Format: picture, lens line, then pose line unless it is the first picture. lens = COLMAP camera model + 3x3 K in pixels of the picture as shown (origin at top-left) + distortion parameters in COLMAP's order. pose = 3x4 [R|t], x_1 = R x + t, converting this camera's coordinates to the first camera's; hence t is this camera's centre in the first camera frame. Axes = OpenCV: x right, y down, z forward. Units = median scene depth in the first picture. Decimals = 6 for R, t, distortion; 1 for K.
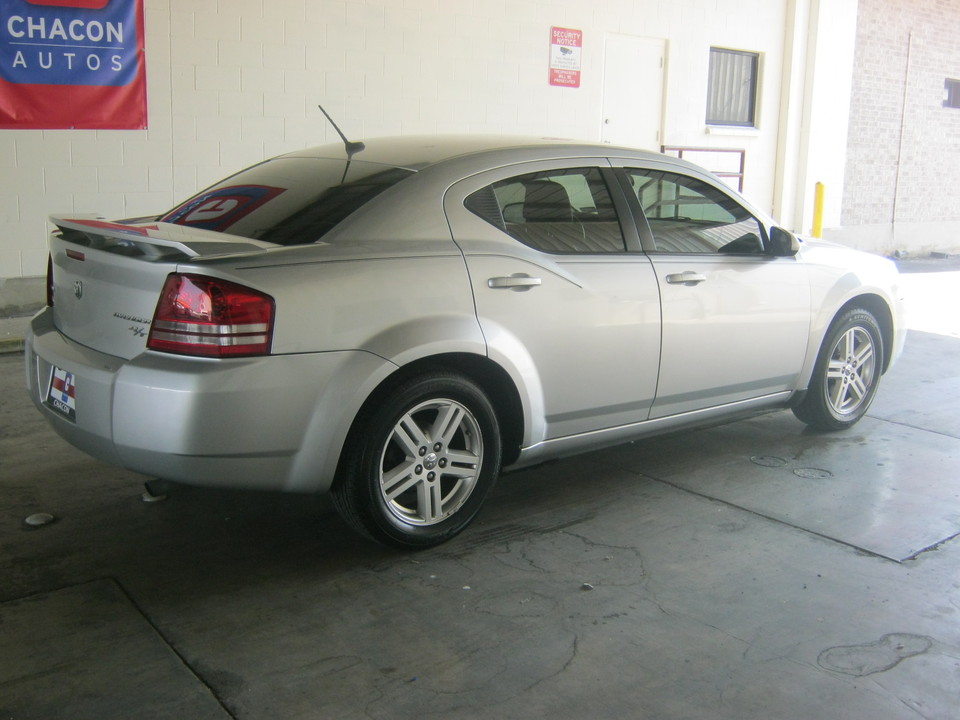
lens RADIAL K [[1026.8, 0, 483.8], [0, 1026.8, 361.2], [0, 0, 1]] dist [-0.043544, 0.000000]
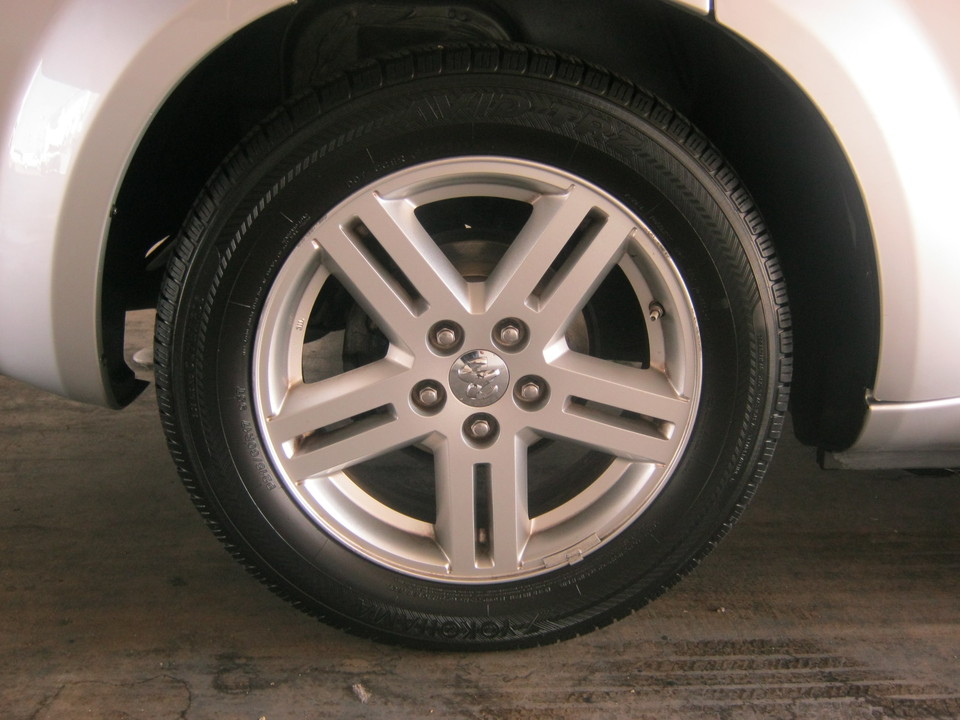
lens RADIAL K [[1026.8, 0, 479.9], [0, 1026.8, 359.2], [0, 0, 1]] dist [-0.043544, 0.000000]
pose [[0.813337, 0.191538, -0.549361, 0.105589], [-0.137255, 0.980771, 0.138743, 0.051704], [0.565371, -0.037442, 0.823986, 0.755010]]
